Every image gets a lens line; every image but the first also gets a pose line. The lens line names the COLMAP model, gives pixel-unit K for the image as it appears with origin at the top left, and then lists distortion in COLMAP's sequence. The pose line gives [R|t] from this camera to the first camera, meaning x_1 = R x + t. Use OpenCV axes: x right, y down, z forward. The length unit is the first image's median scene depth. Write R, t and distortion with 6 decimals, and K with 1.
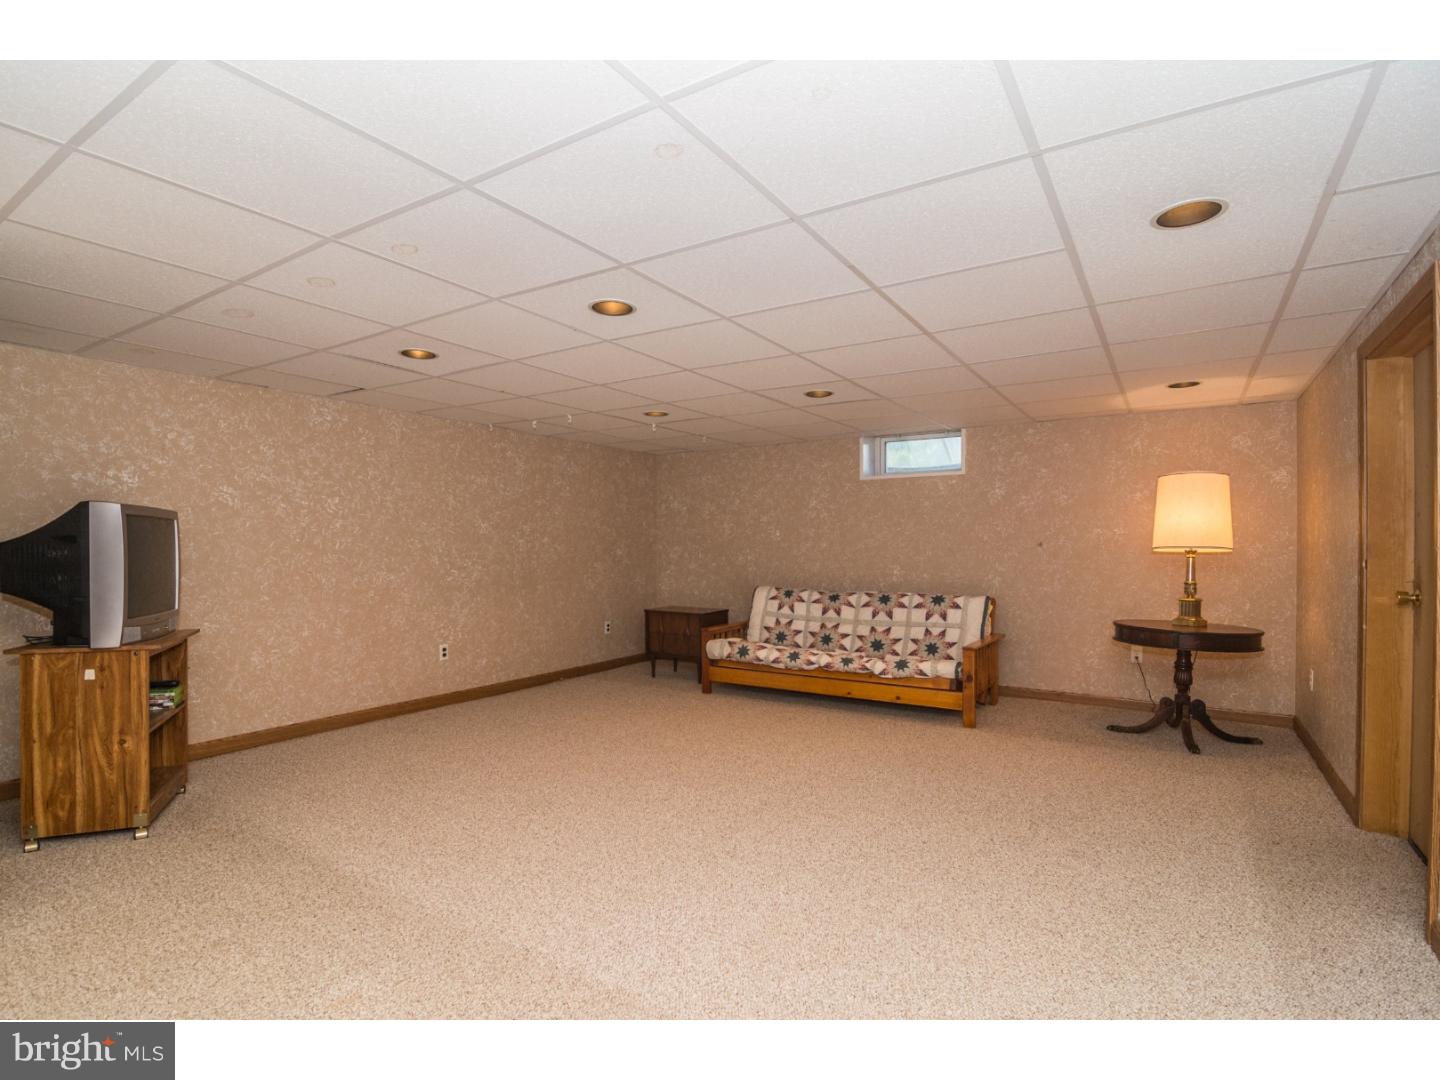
lens RADIAL K [[729.2, 0, 723.9], [0, 729.2, 559.5], [0, 0, 1]] dist [-0.001248, -0.000898]
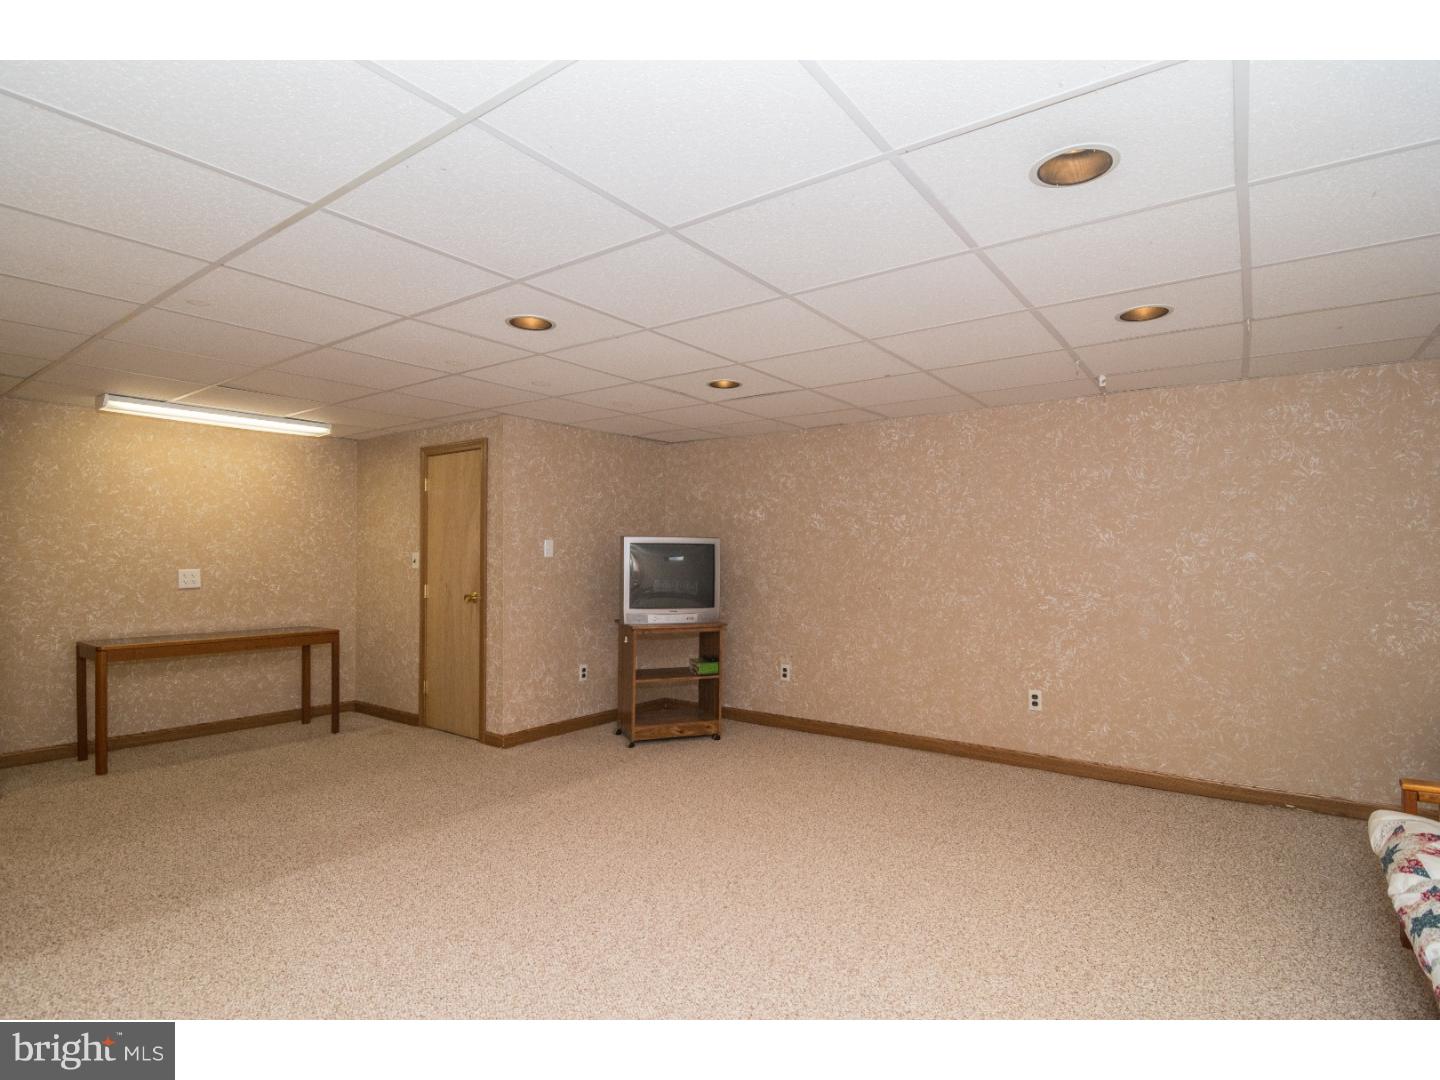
lens RADIAL K [[729.2, 0, 723.9], [0, 729.2, 559.5], [0, 0, 1]] dist [-0.001248, -0.000898]
pose [[-0.063290, -0.002066, -0.997993, 0.479954], [-0.025441, 0.999676, -0.000456, -0.017437], [0.997671, 0.025361, -0.063322, 0.813692]]
